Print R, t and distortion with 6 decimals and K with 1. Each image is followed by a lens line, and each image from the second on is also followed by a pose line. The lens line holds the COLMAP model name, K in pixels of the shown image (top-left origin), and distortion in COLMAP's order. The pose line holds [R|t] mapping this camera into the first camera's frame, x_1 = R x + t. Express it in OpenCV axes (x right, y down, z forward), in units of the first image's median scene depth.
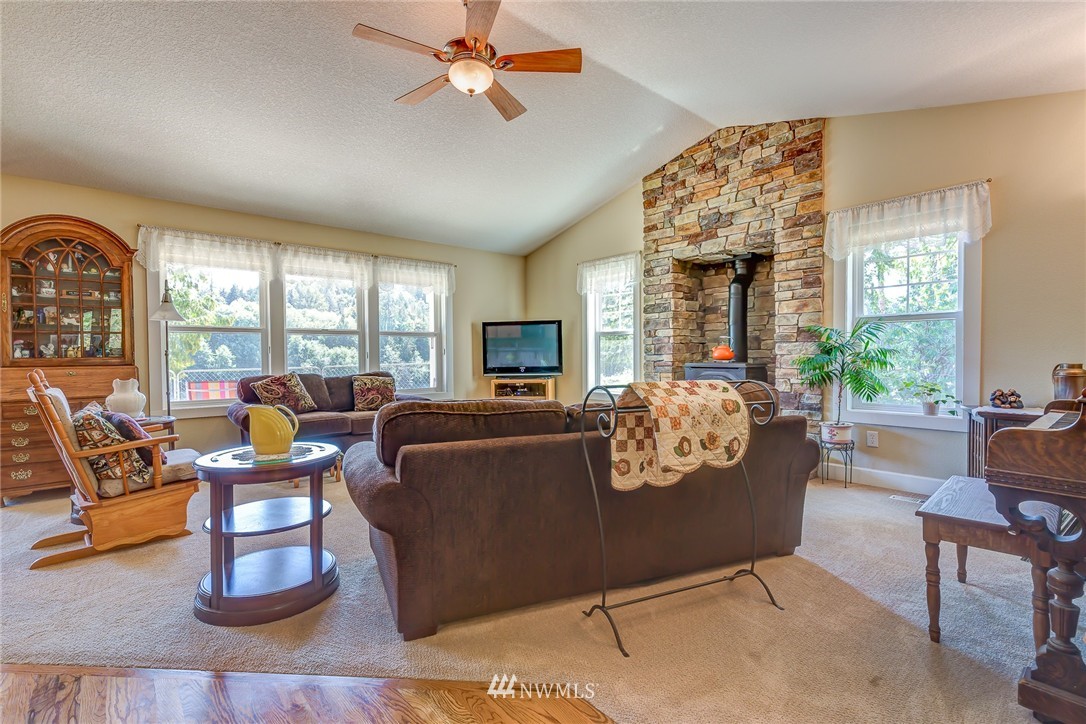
lens RADIAL K [[498.1, 0, 542.1], [0, 498.1, 356.9], [0, 0, 1]] dist [0.003003, -0.000171]
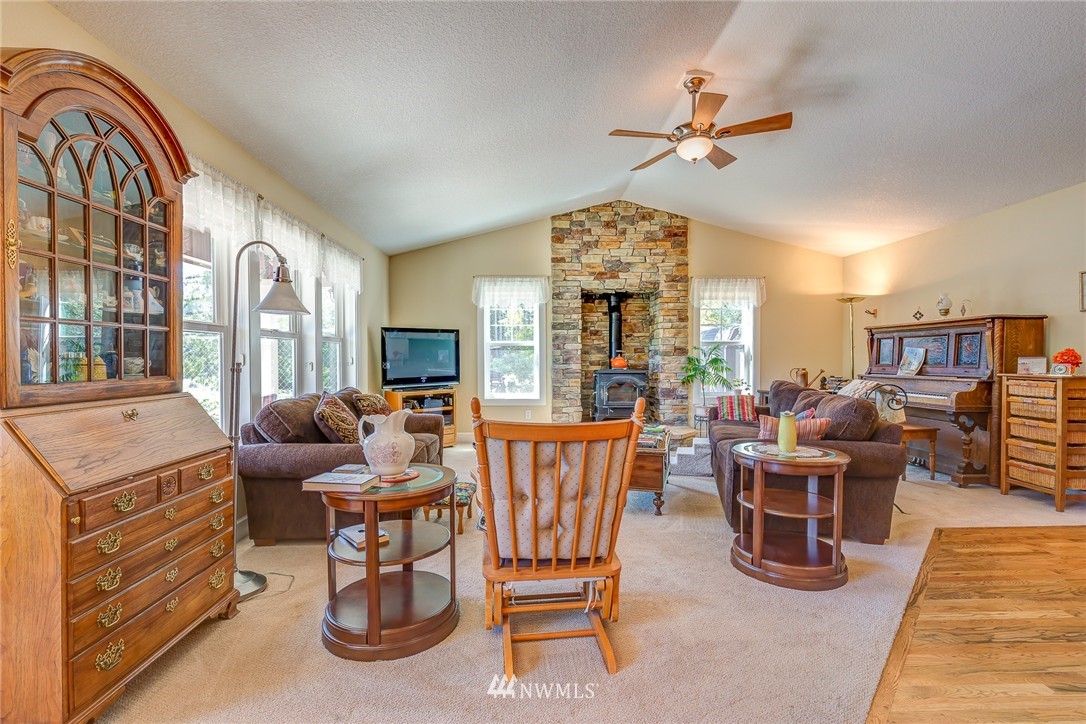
lens RADIAL K [[498.1, 0, 541.4], [0, 498.1, 357.0], [0, 0, 1]] dist [0.003003, -0.000171]
pose [[0.624626, 0.004733, 0.780910, -0.786535], [0.001376, 0.999973, -0.007162, -0.012947], [-0.780923, 0.005549, 0.624603, 0.287521]]
